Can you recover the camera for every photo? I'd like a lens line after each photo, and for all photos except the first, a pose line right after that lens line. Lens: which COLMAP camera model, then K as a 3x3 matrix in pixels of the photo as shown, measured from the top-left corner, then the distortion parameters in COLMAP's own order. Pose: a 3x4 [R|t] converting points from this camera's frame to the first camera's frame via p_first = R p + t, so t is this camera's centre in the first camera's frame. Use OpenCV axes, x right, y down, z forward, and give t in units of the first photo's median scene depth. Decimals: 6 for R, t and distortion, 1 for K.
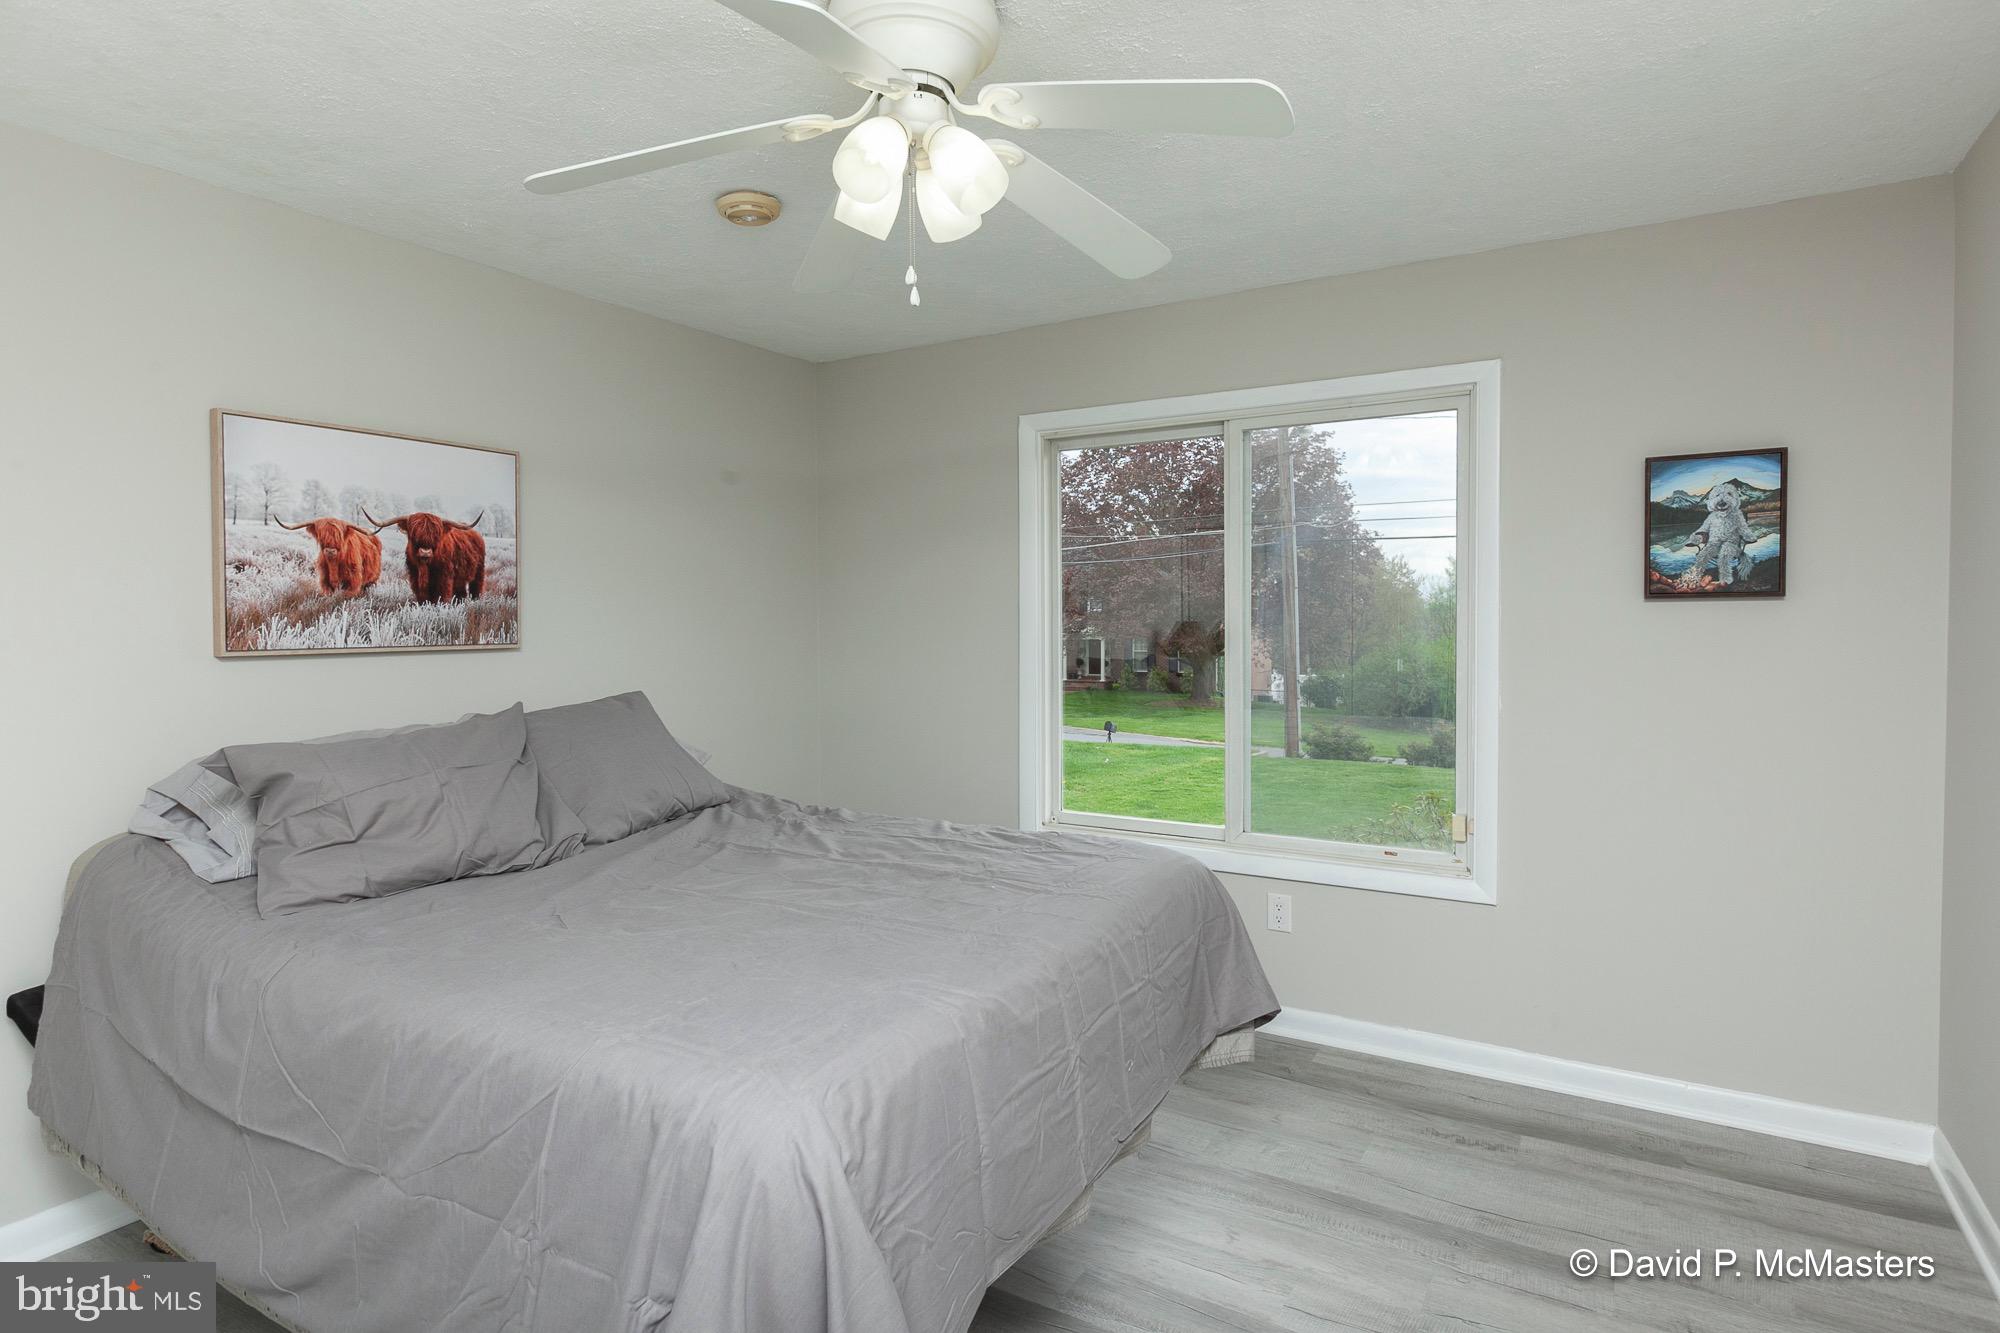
lens RADIAL K [[1036.3, 0, 1009.9], [0, 1036.3, 656.2], [0, 0, 1]] dist [-0.005236, 0.000328]
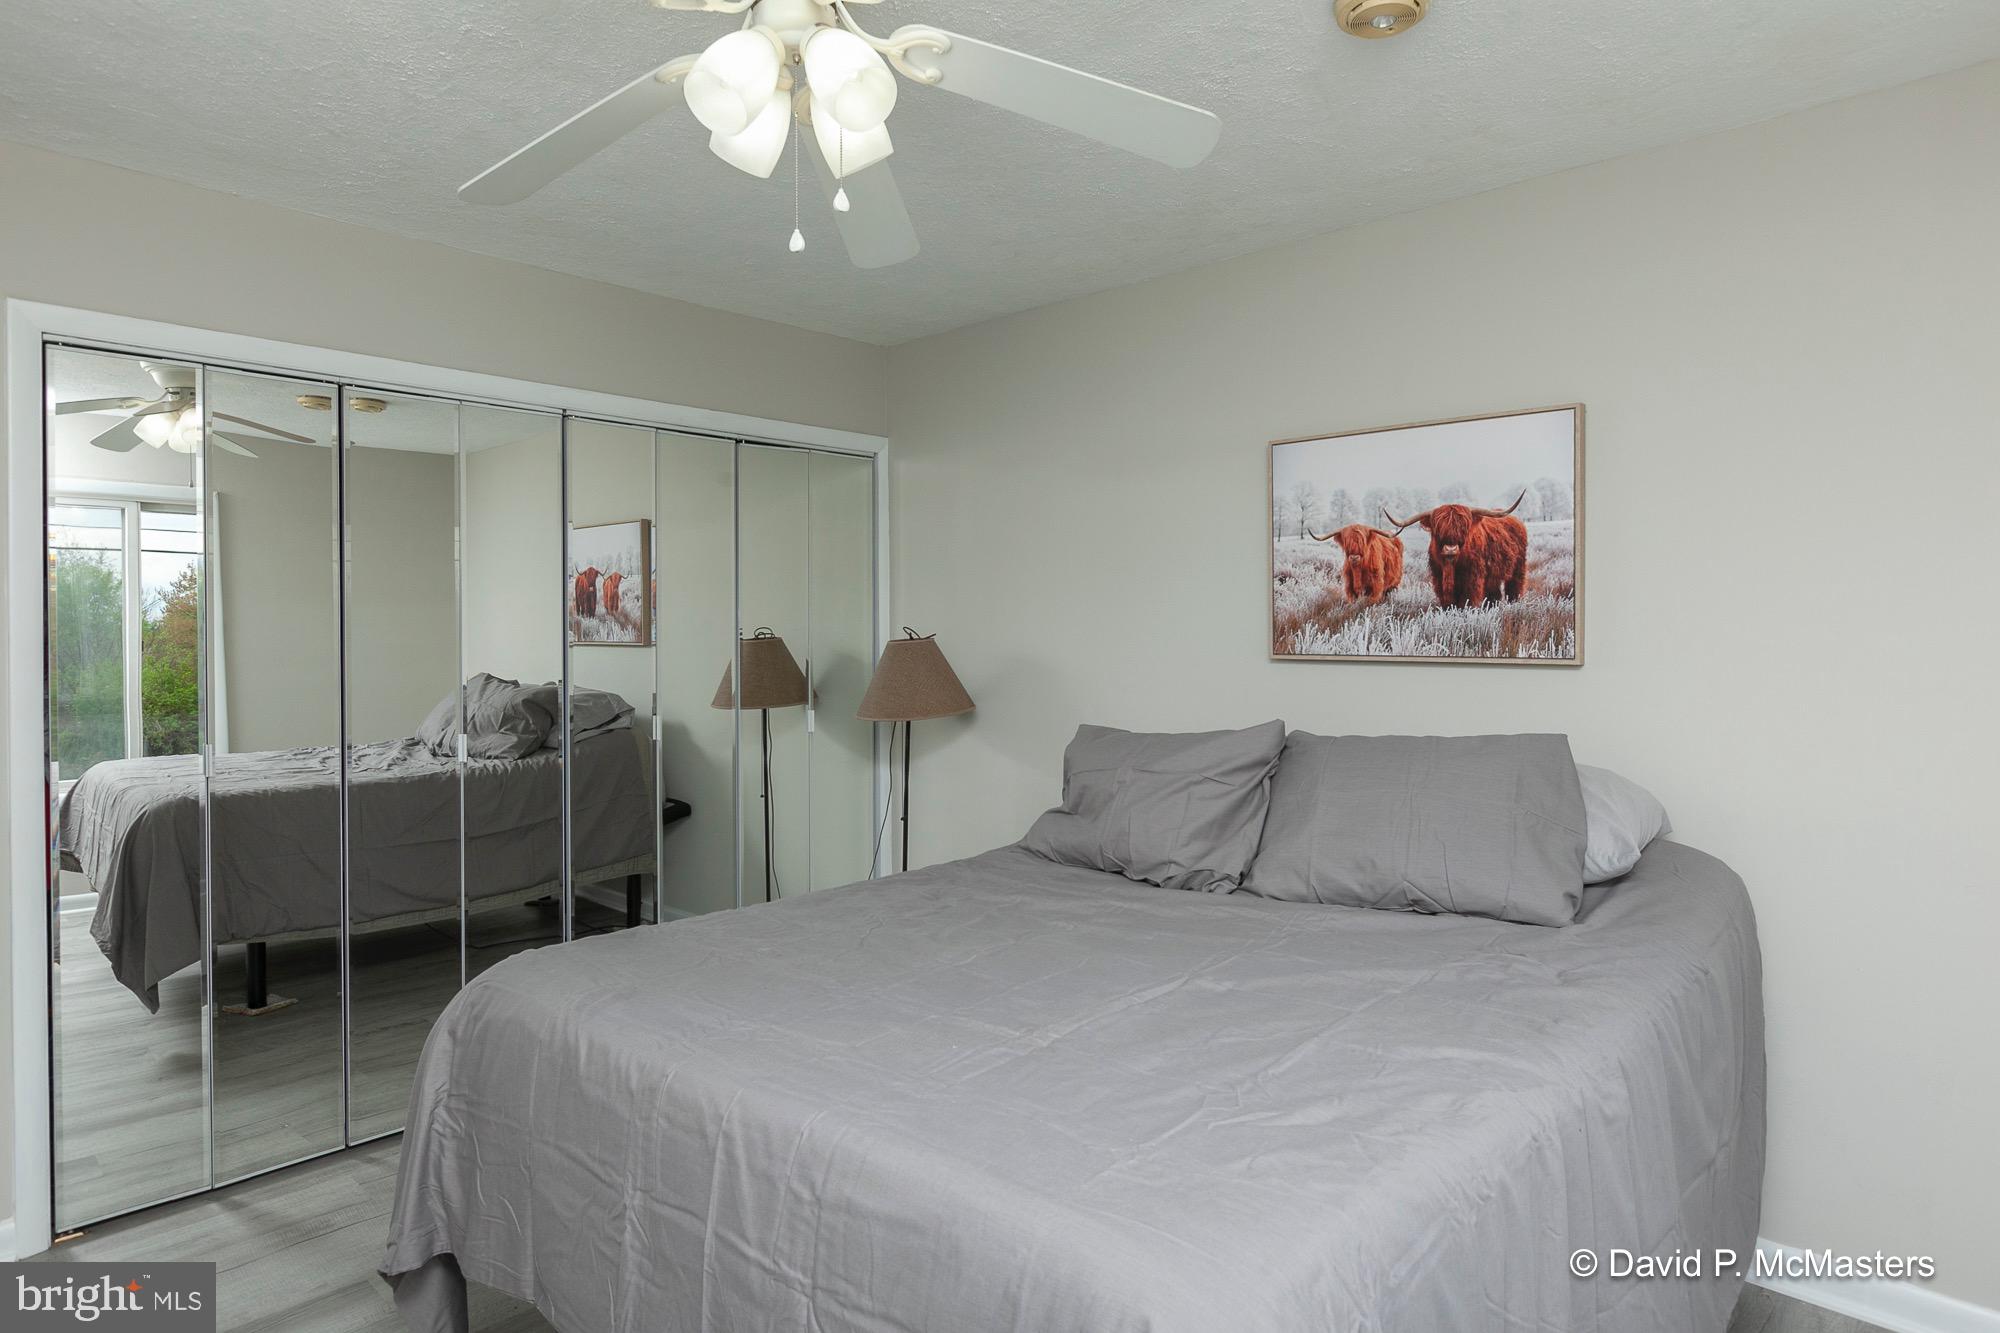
lens RADIAL K [[1210.6, 0, 989.8], [0, 1210.6, 641.9], [0, 0, 1]] dist [0.001815, -0.002672]
pose [[-0.240180, 0.016288, -0.970592, 0.690842], [-0.034495, 0.999085, 0.025302, -0.046916], [0.970115, 0.039558, -0.239398, 1.161297]]
